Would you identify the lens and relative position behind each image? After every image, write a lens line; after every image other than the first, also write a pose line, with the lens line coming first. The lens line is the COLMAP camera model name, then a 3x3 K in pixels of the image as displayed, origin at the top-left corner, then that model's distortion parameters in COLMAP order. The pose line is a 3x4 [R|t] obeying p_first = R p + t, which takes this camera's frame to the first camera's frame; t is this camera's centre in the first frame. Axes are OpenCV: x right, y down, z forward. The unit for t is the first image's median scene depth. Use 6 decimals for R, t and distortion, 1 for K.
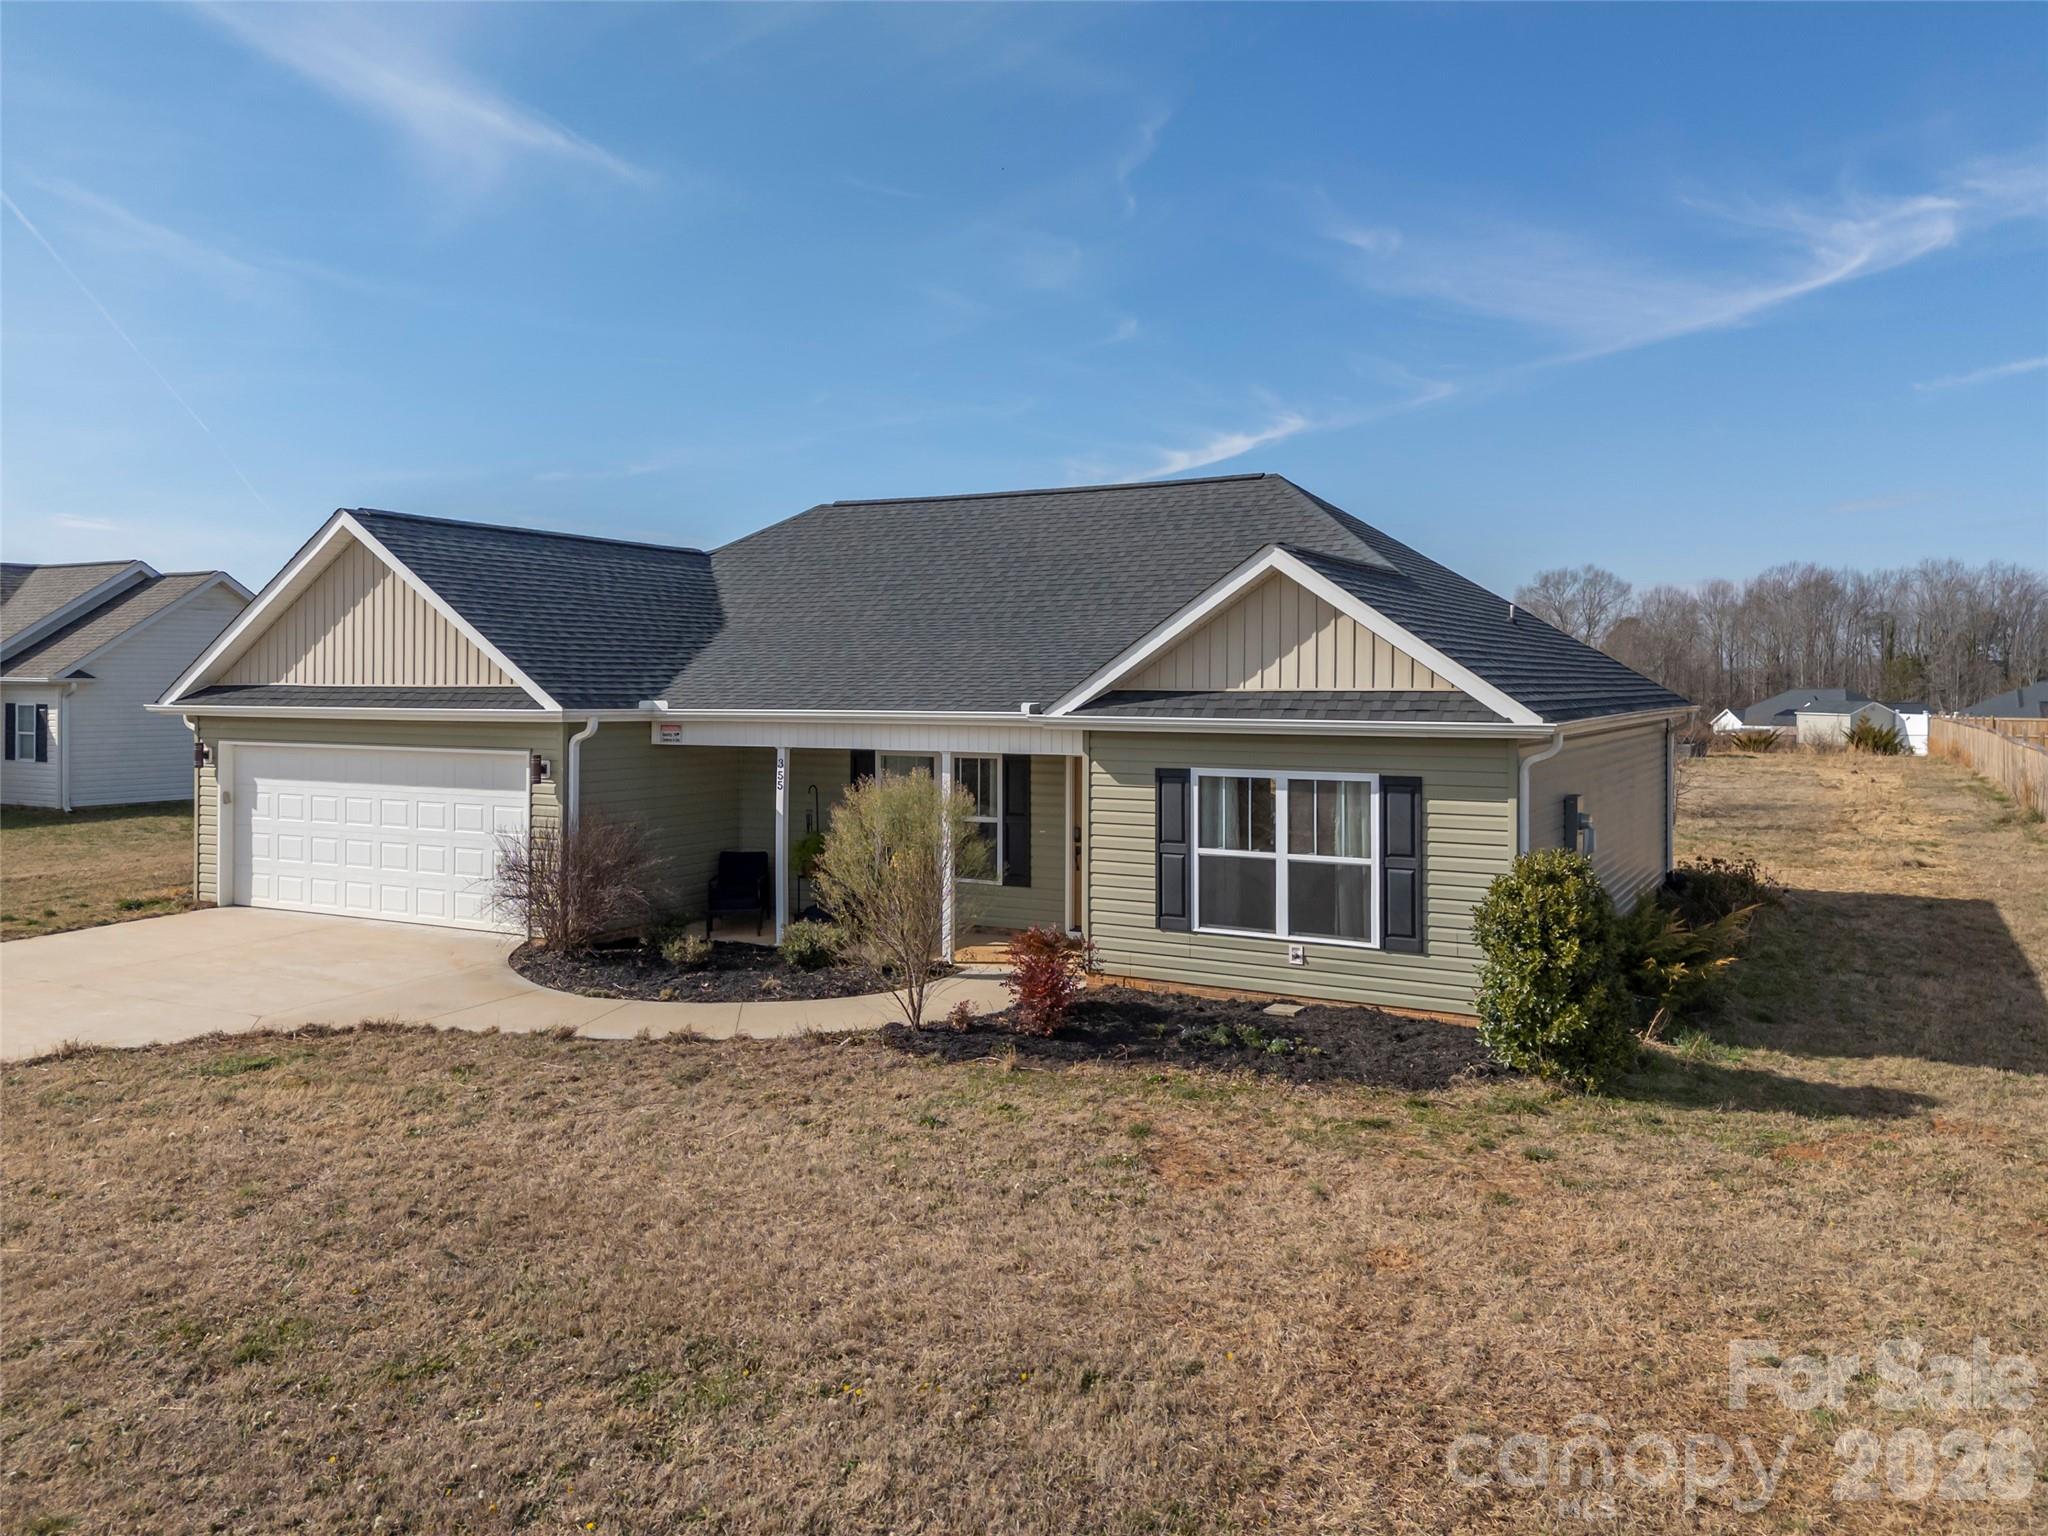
lens RADIAL K [[1487.8, 0, 1028.7], [0, 1487.8, 710.1], [0, 0, 1]] dist [0.049991, -0.004343]
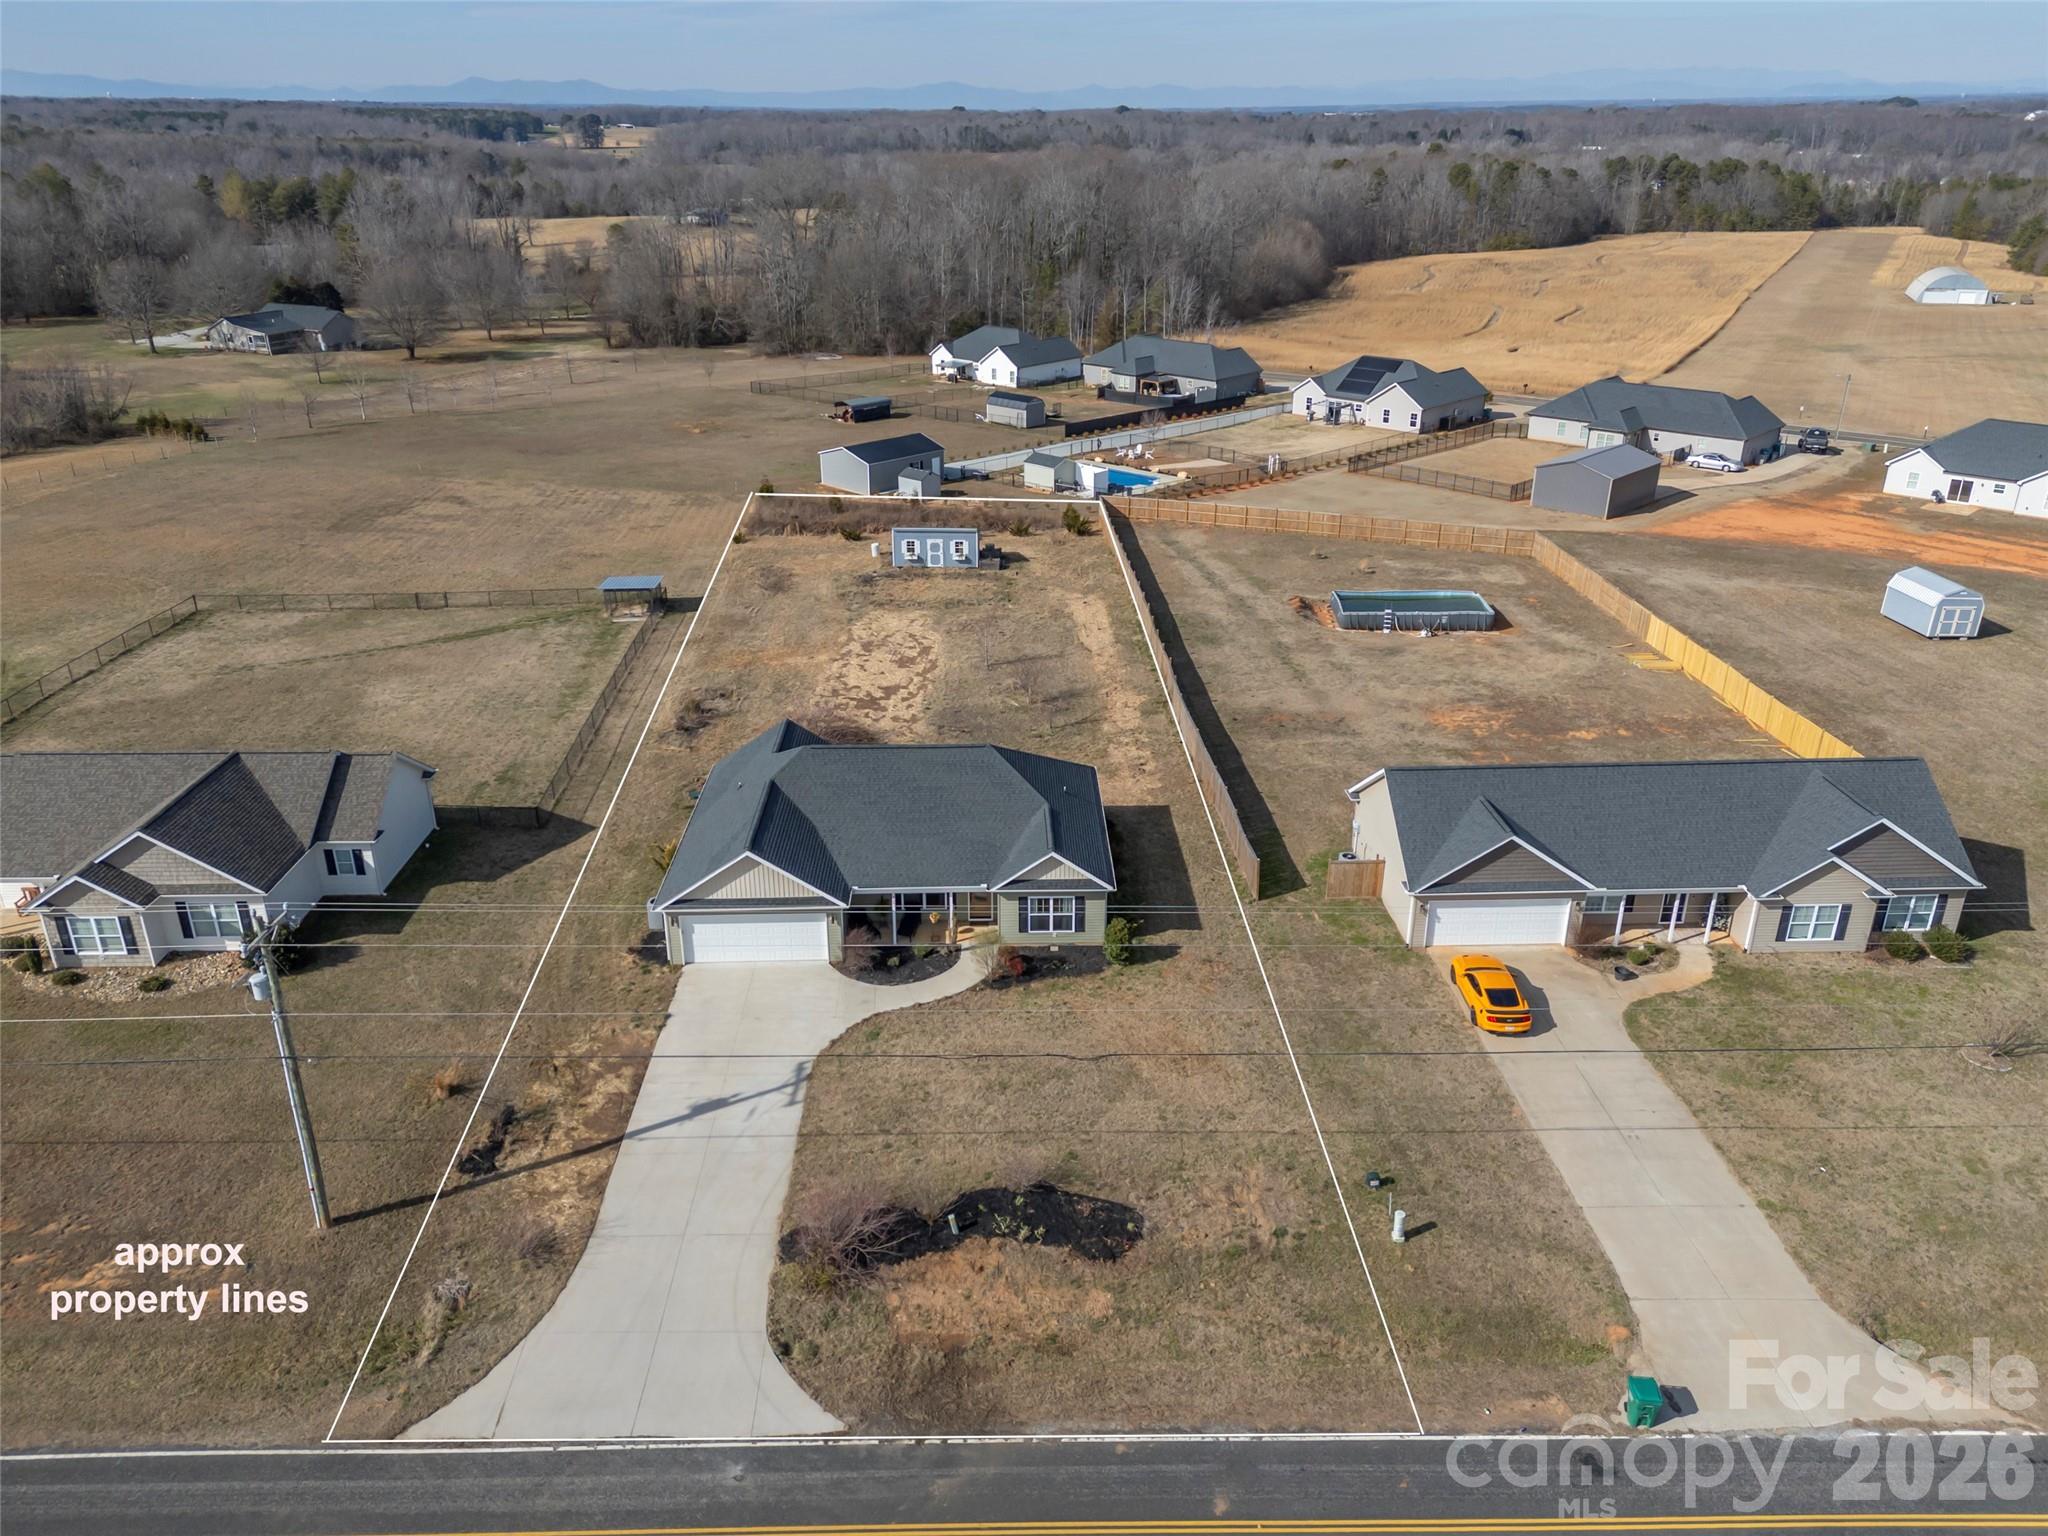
lens RADIAL K [[1411.5, 0, 1000.1], [0, 1411.5, 767.4], [0, 0, 1]] dist [0.070388, -0.003656]
pose [[0.869097, -0.205011, 0.450157, -1.626959], [0.014078, 0.919949, 0.391785, -1.807436], [-0.494442, -0.334162, 0.802411, -1.938271]]
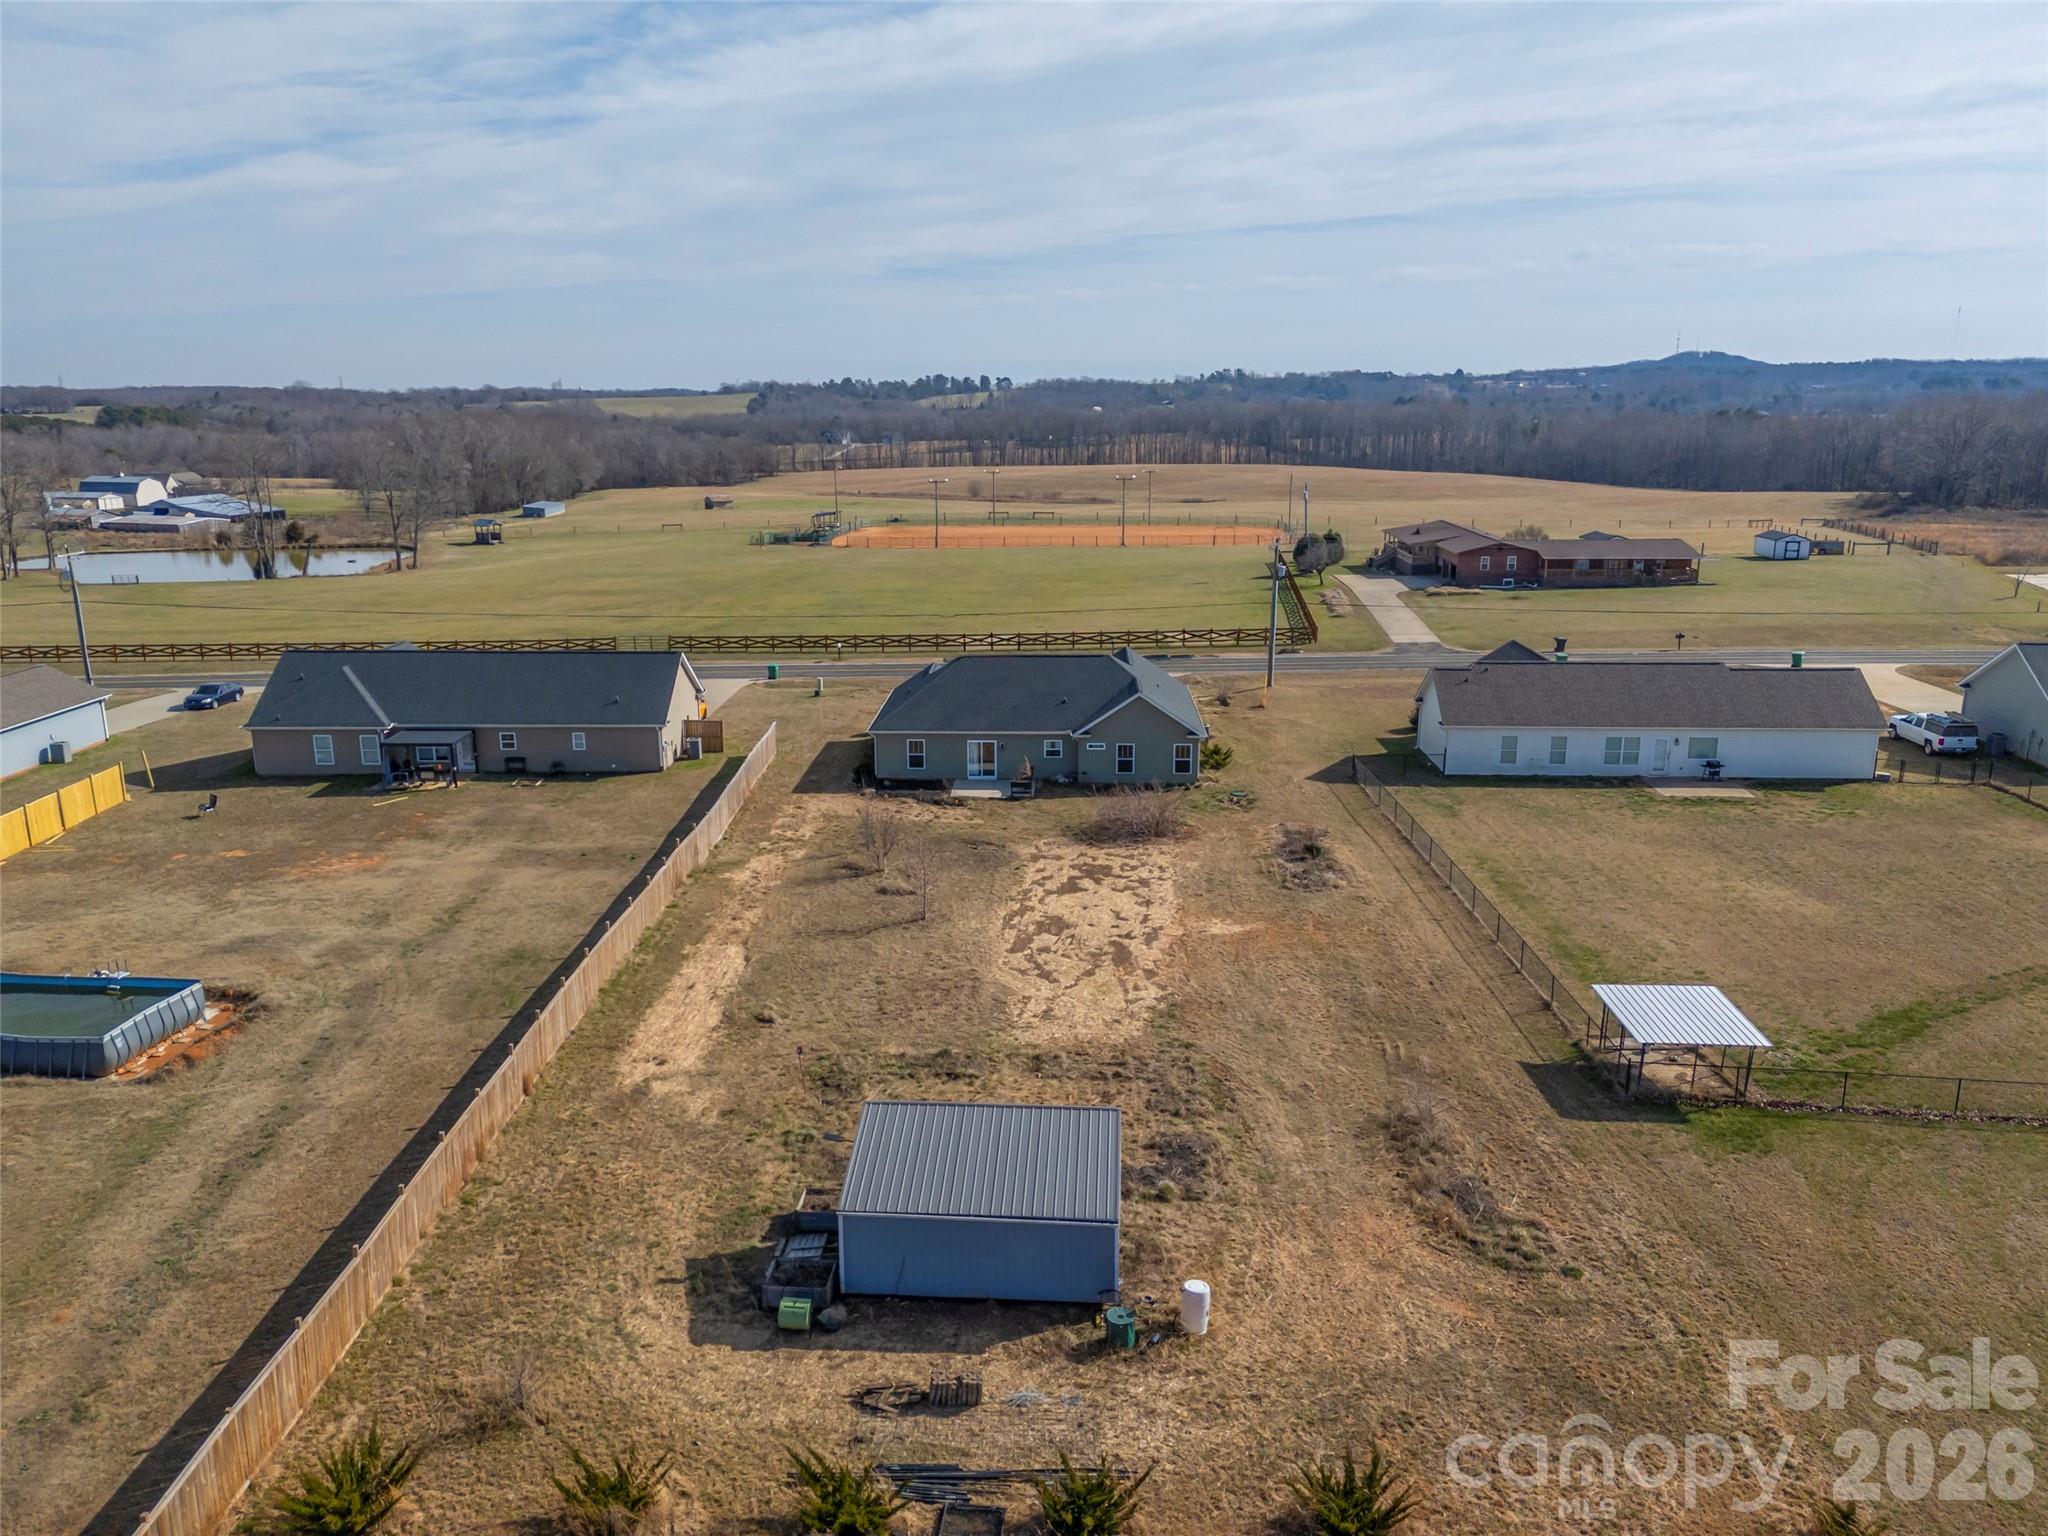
lens RADIAL K [[1441.8, 0, 1024.0], [0, 1441.8, 768.0], [0, 0, 1]] dist [0.064339, -0.059840]
pose [[-0.889388, 0.115840, -0.442234, 2.439454], [-0.012352, 0.960921, 0.276547, -1.356476], [0.456987, 0.251420, -0.853200, 6.173981]]
